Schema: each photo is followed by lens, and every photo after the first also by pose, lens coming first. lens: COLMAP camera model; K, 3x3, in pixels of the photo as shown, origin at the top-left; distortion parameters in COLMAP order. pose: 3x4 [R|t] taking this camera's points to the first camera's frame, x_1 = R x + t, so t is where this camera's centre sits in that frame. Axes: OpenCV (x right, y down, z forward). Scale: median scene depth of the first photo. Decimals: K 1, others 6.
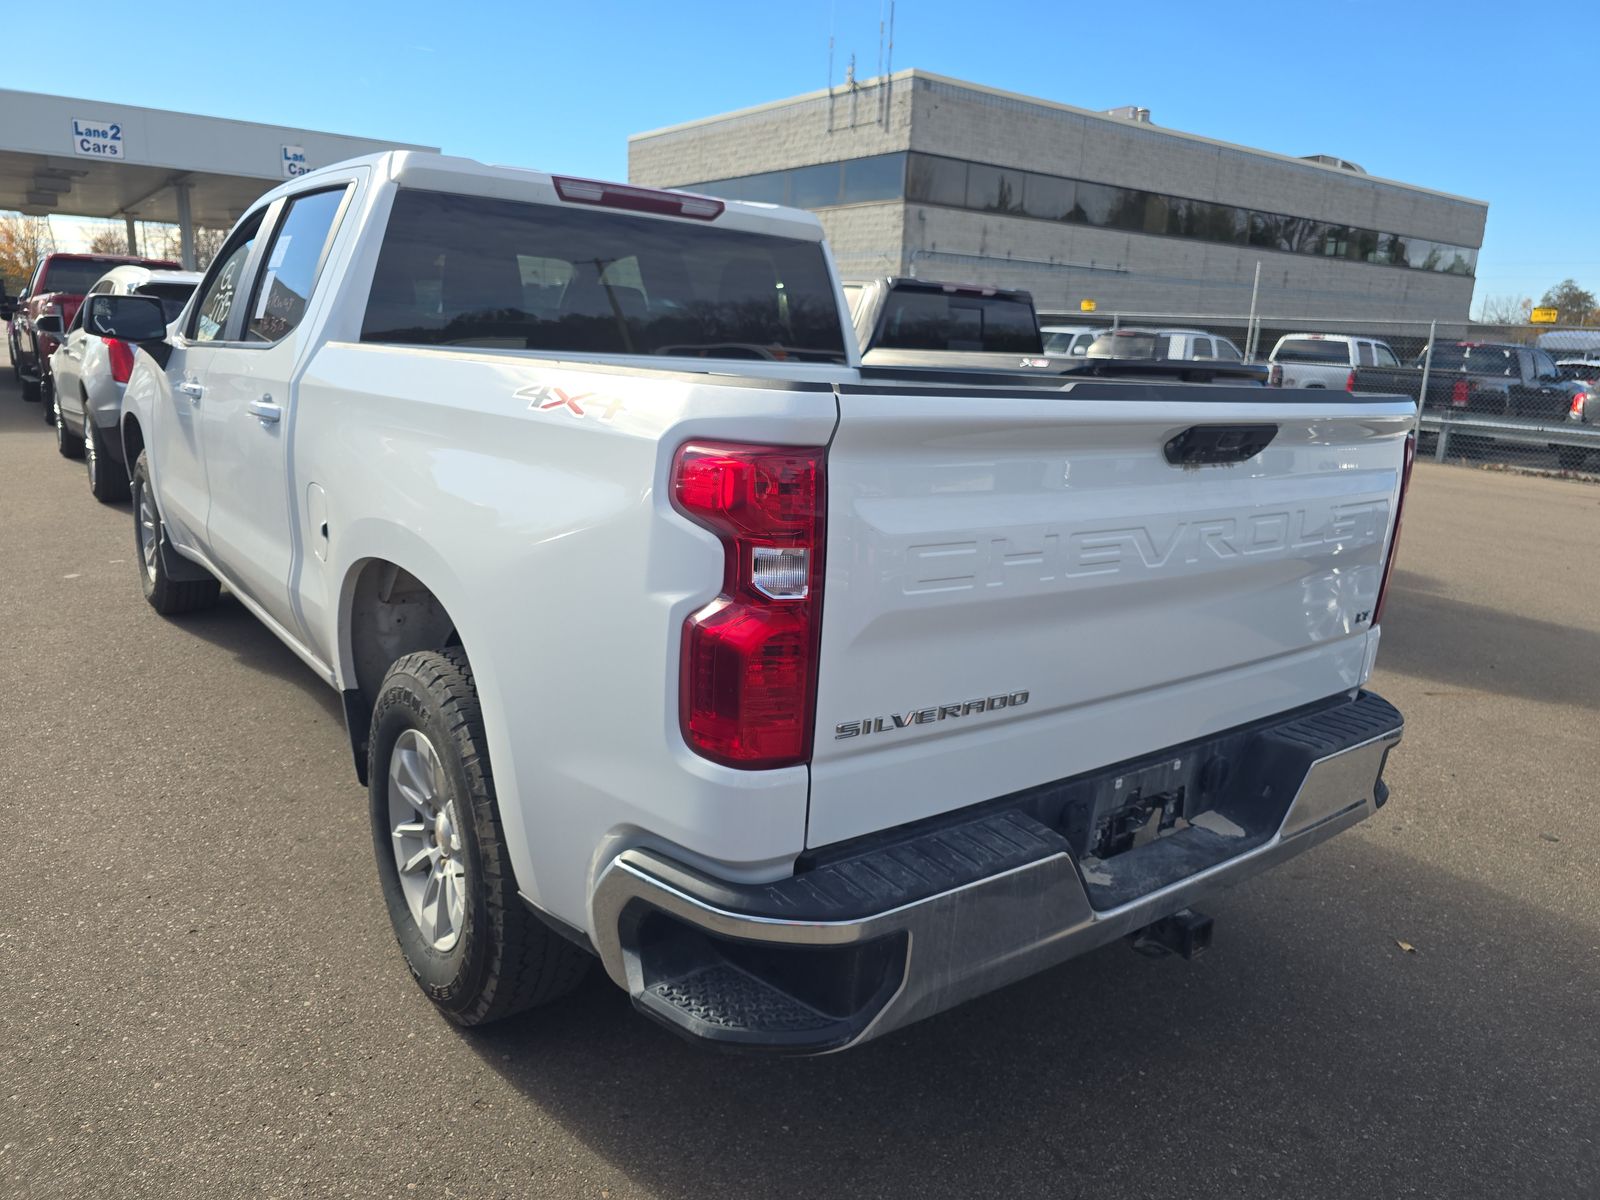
lens RADIAL K [[1069.9, 0, 811.8], [0, 1069.9, 599.4], [0, 0, 1]] dist [0.046472, -0.044408]
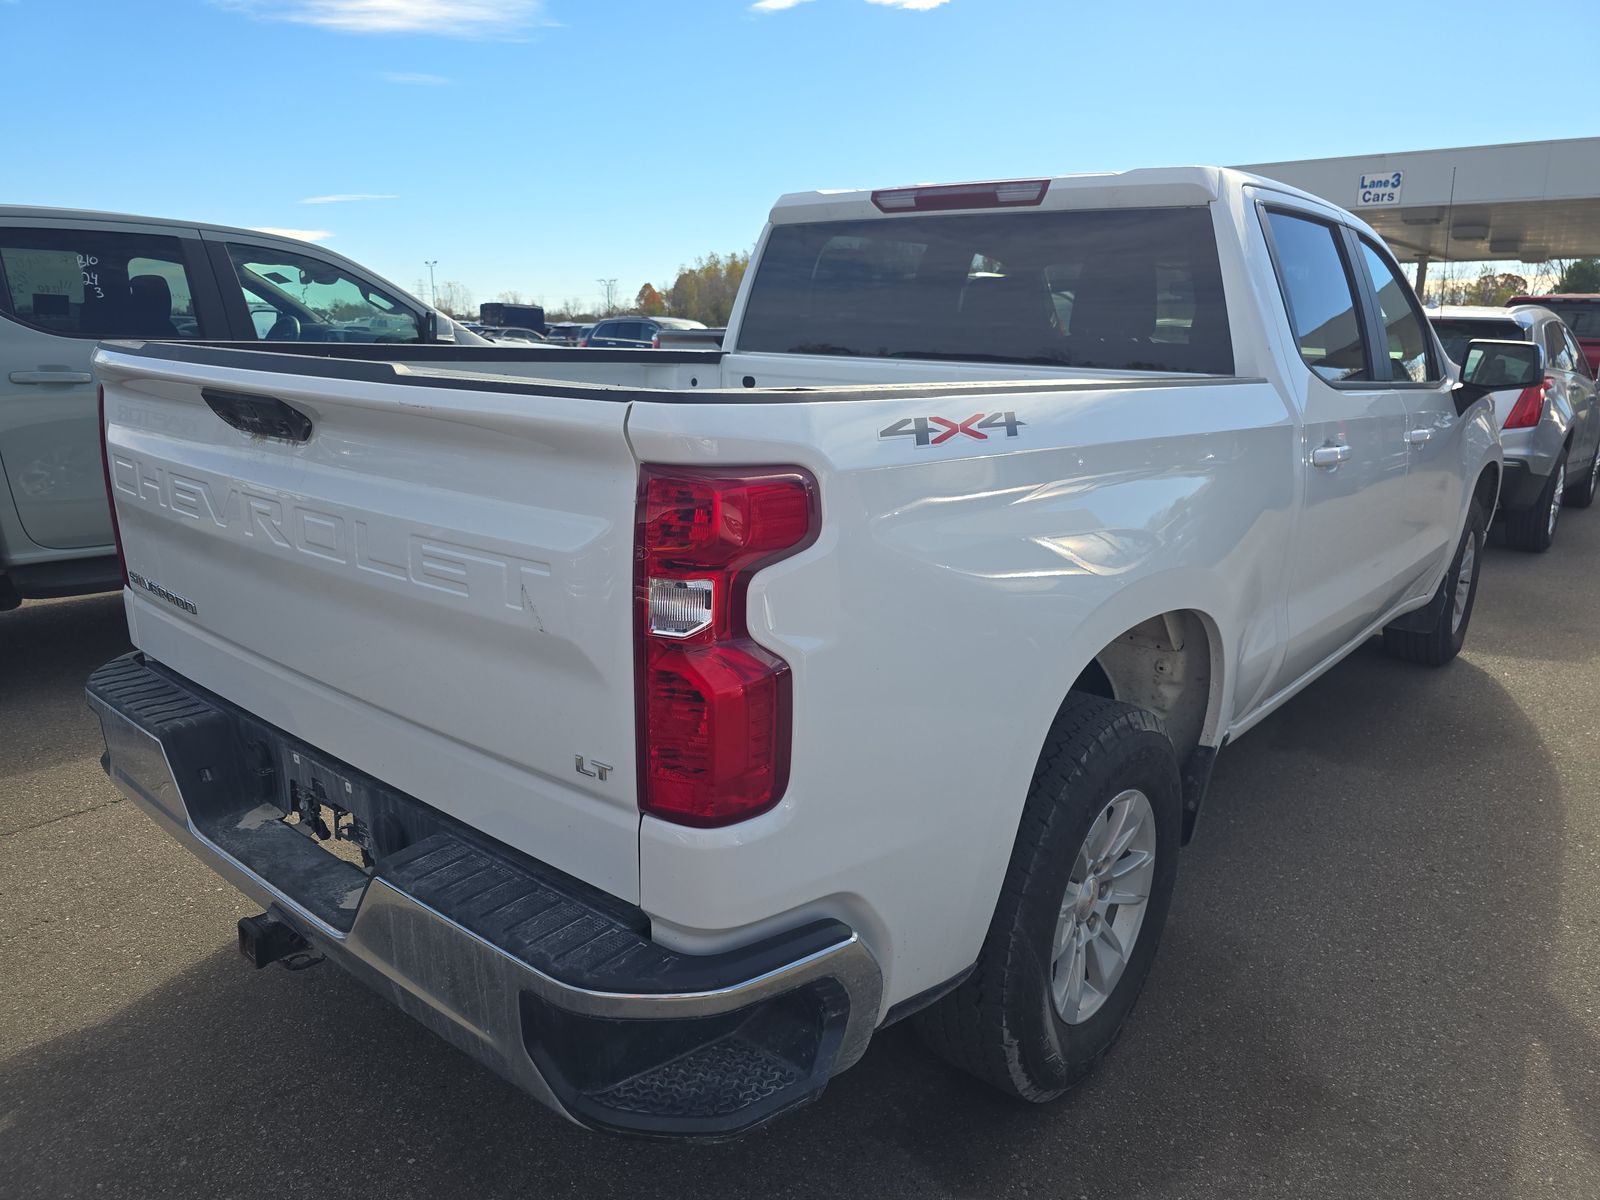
lens RADIAL K [[1069.9, 0, 805.3], [0, 1069.9, 593.2], [0, 0, 1]] dist [0.046472, -0.044408]
pose [[0.236020, 0.193852, -0.952217, 0.294147], [-0.240190, 0.961133, 0.136132, -0.049537], [0.941596, 0.196583, 0.273407, 0.256281]]
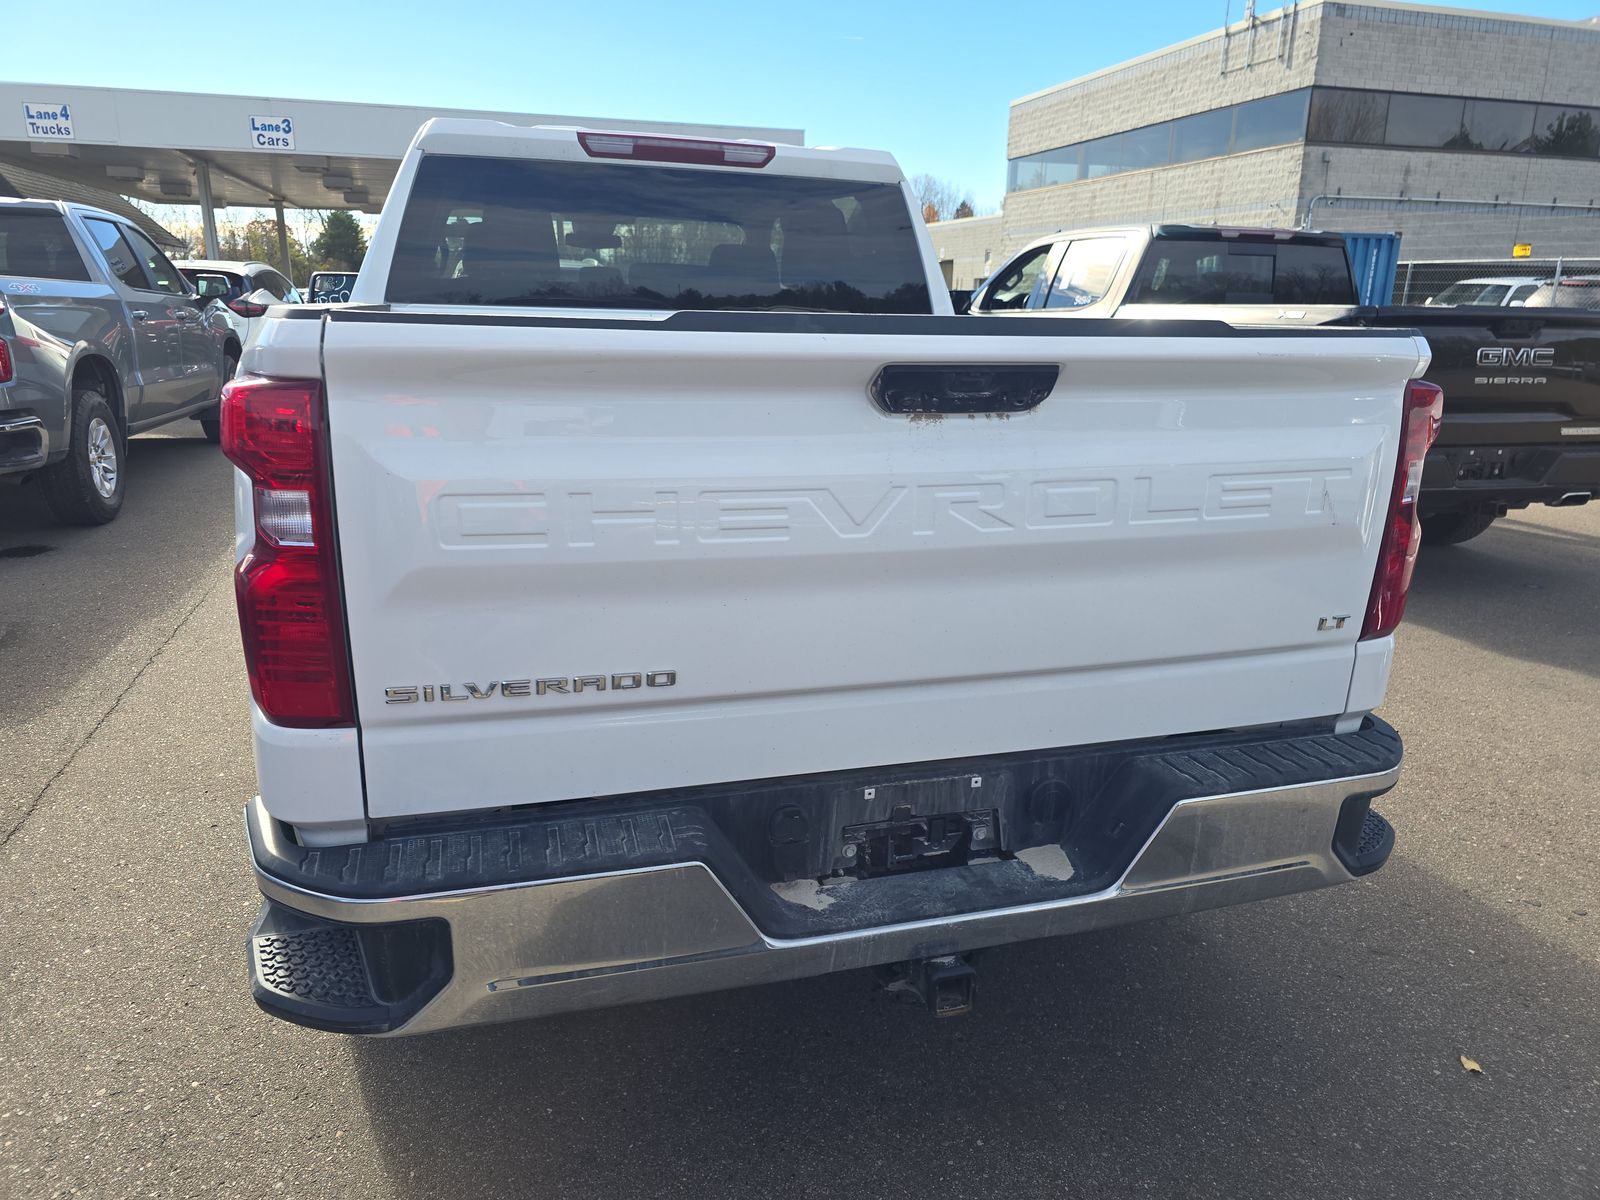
lens RADIAL K [[1069.9, 0, 809.3], [0, 1069.9, 589.6], [0, 0, 1]] dist [0.046472, -0.044408]
pose [[0.939508, 0.061300, -0.336997, 0.115902], [-0.055438, 0.998097, 0.027000, -0.002058], [0.338010, -0.006685, 0.941119, 0.043515]]
